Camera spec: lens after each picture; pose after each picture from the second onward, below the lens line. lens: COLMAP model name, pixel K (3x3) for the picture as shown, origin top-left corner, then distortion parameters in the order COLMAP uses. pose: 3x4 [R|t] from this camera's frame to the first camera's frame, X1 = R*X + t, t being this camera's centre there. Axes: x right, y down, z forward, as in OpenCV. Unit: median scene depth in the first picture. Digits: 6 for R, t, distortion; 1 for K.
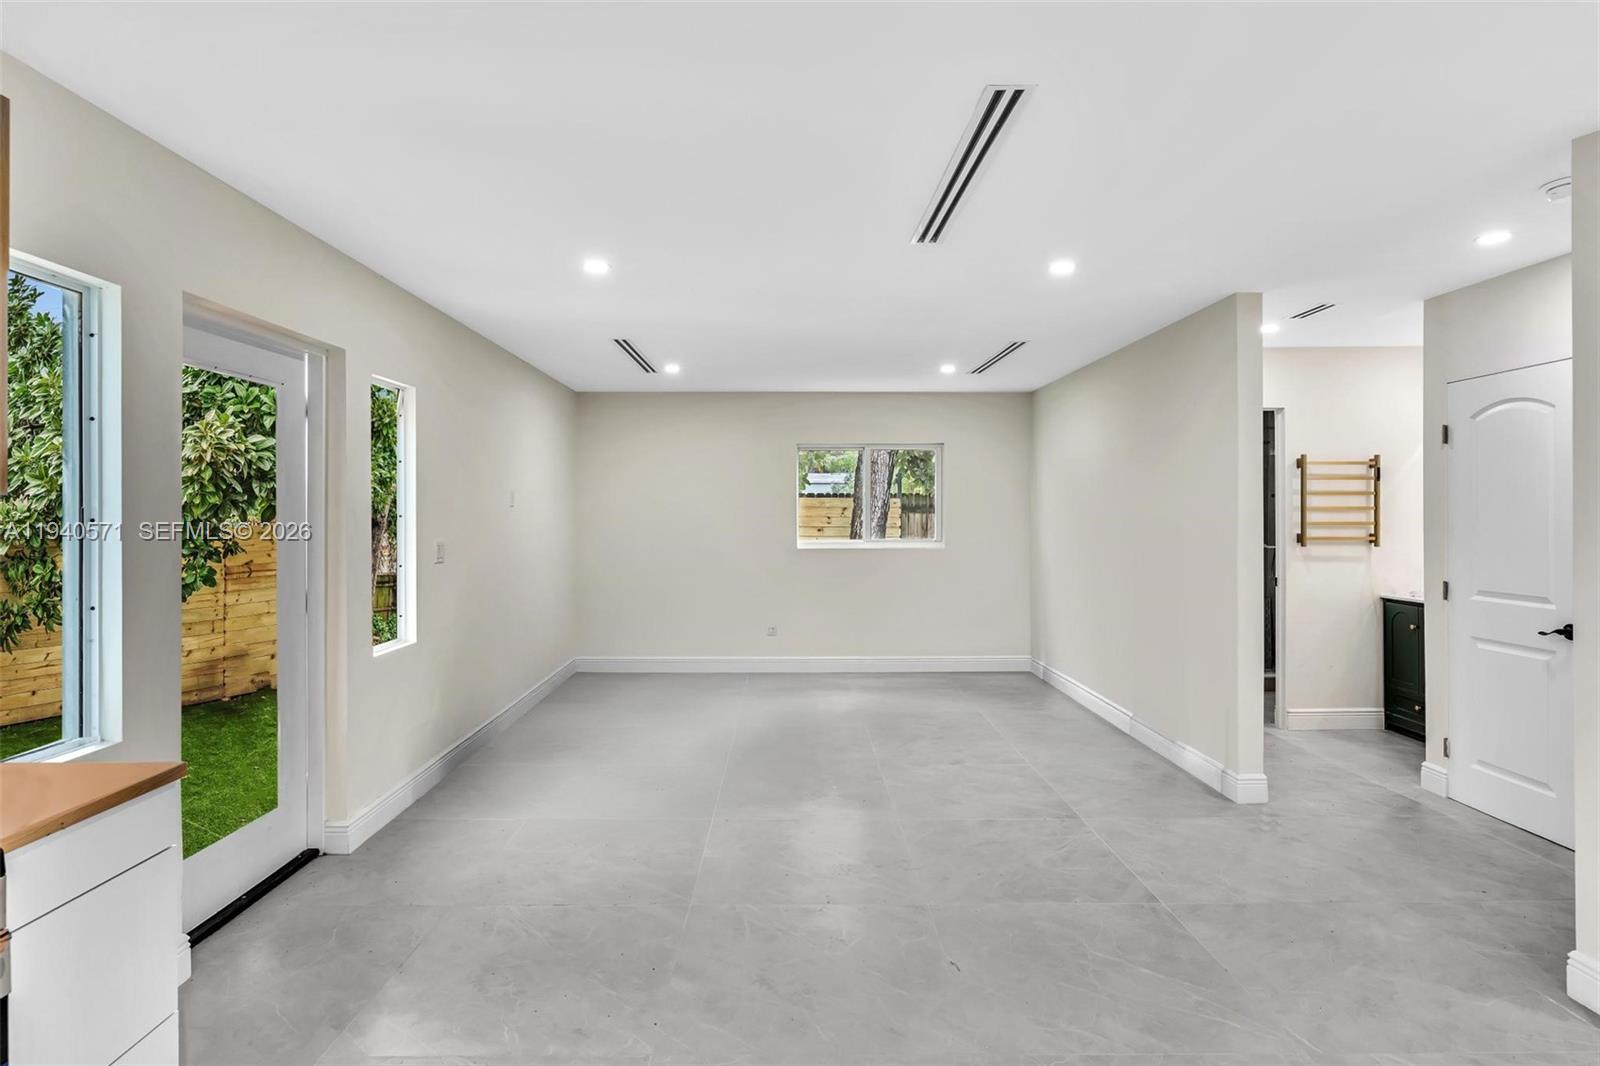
lens RADIAL K [[848.4, 0, 806.6], [0, 848.4, 511.3], [0, 0, 1]] dist [-0.002293, -0.000253]
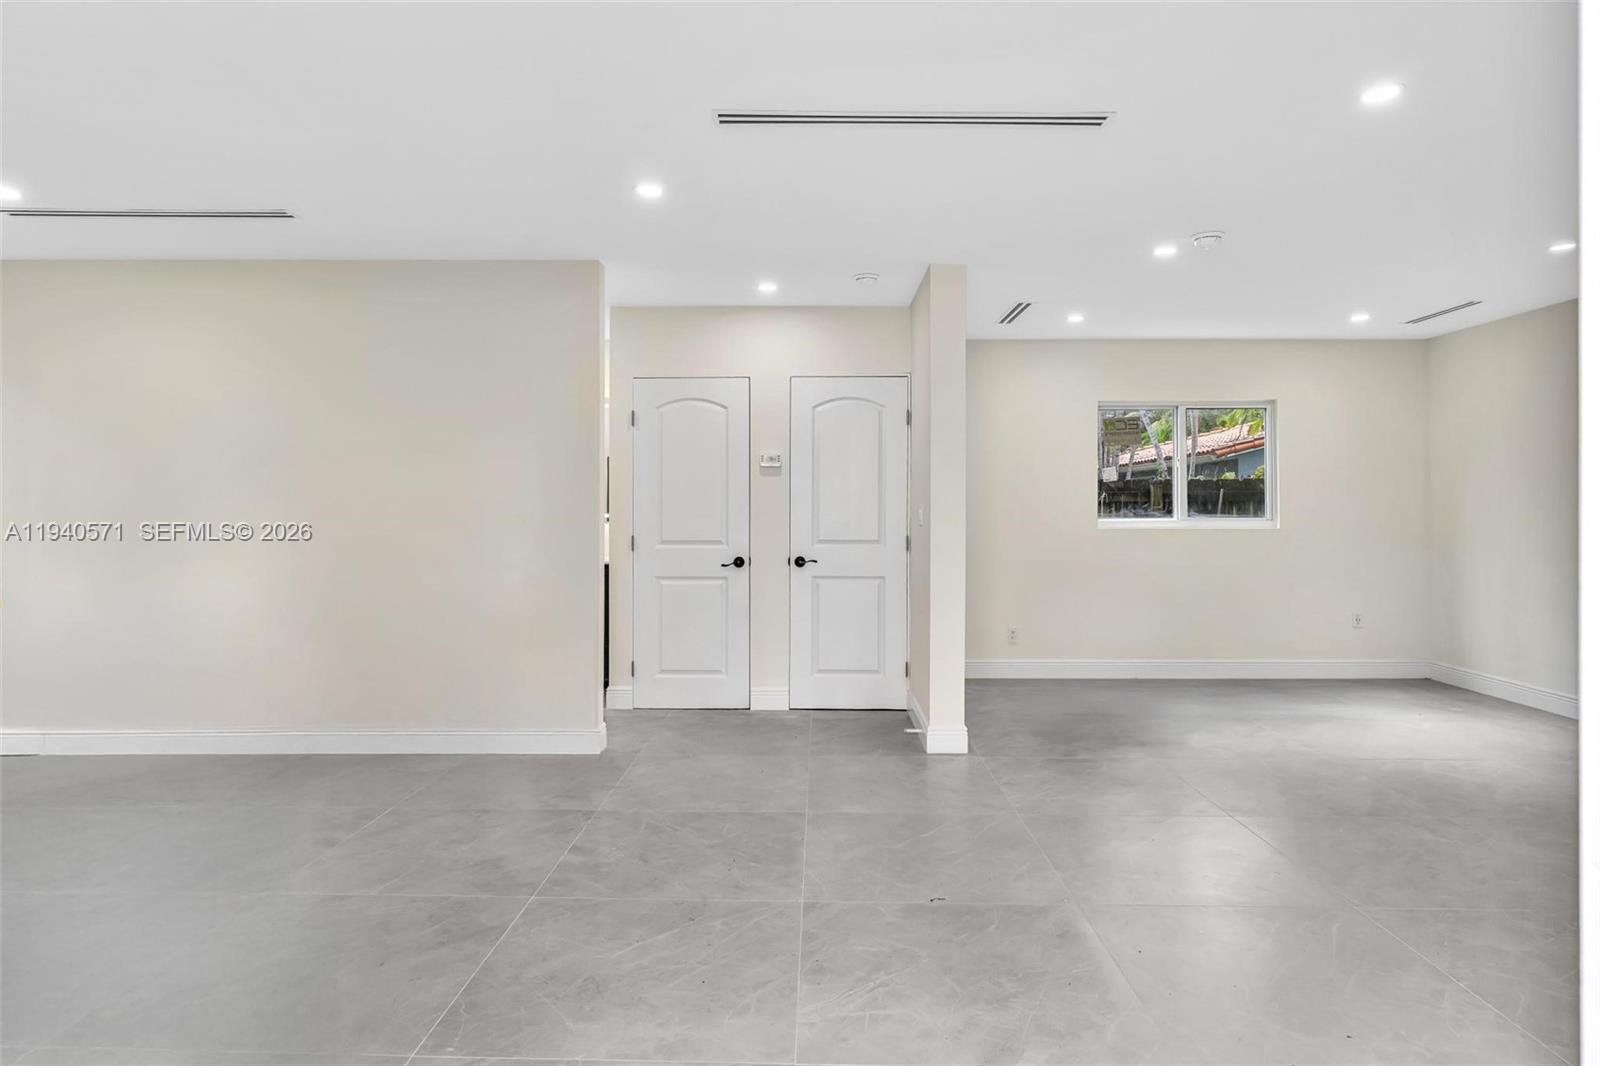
lens RADIAL K [[890.3, 0, 806.9], [0, 890.3, 521.5], [0, 0, 1]] dist [0.000944, 0.001027]
pose [[0.036340, -0.010017, 0.999289, -0.606501], [-0.007922, 0.999915, 0.010311, 0.050461], [-0.999308, -0.008291, 0.036258, 0.762324]]
